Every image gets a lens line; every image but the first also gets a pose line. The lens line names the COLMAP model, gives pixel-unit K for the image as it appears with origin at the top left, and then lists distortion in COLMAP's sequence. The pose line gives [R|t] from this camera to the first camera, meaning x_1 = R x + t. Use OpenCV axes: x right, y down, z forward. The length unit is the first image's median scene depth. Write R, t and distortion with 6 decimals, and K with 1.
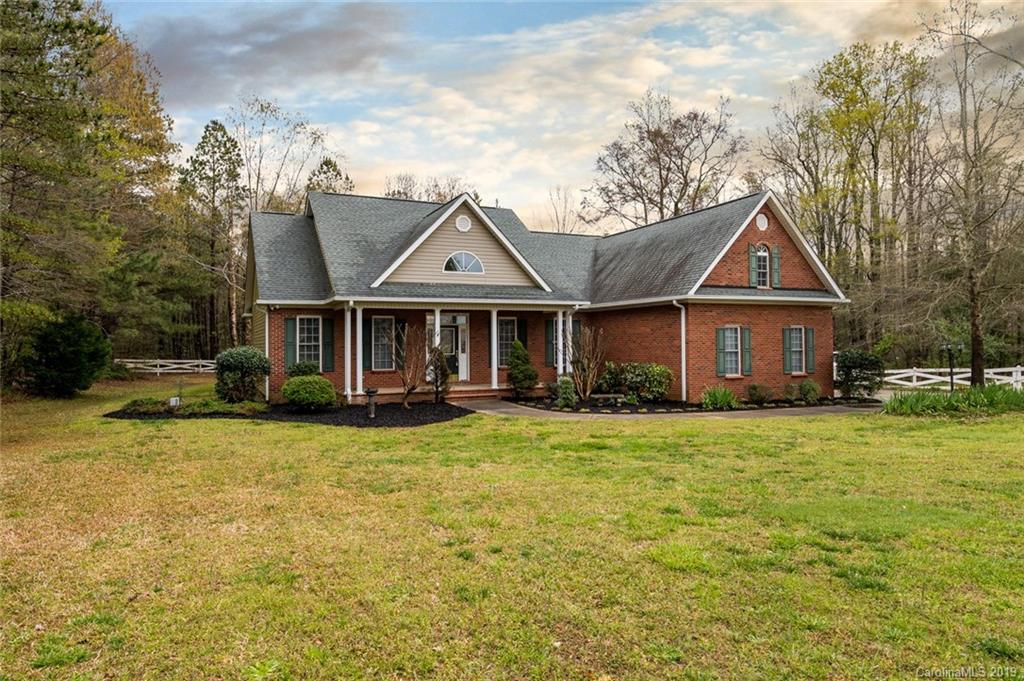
lens RADIAL K [[642.6, 0, 511.5], [0, 642.6, 337.3], [0, 0, 1]] dist [-0.004791, 0.000644]
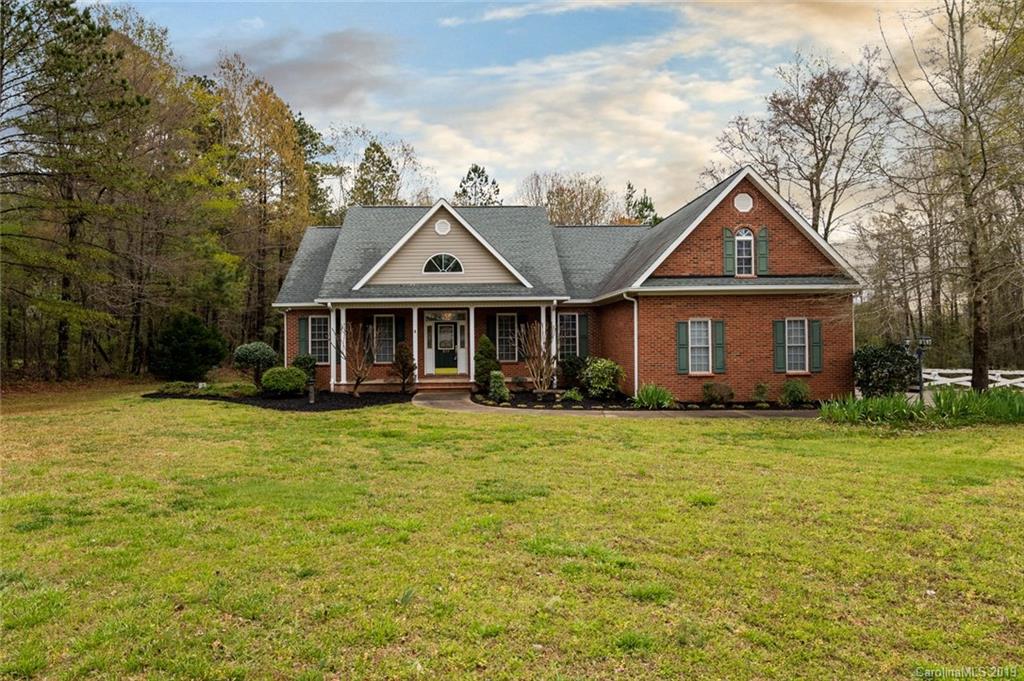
lens RADIAL K [[642.6, 0, 511.0], [0, 642.6, 343.5], [0, 0, 1]] dist [-0.004791, 0.000644]
pose [[0.929010, -0.000863, -0.370055, 0.435028], [0.008480, 0.999784, 0.018957, -0.002352], [0.369958, -0.020749, 0.928817, 0.043829]]
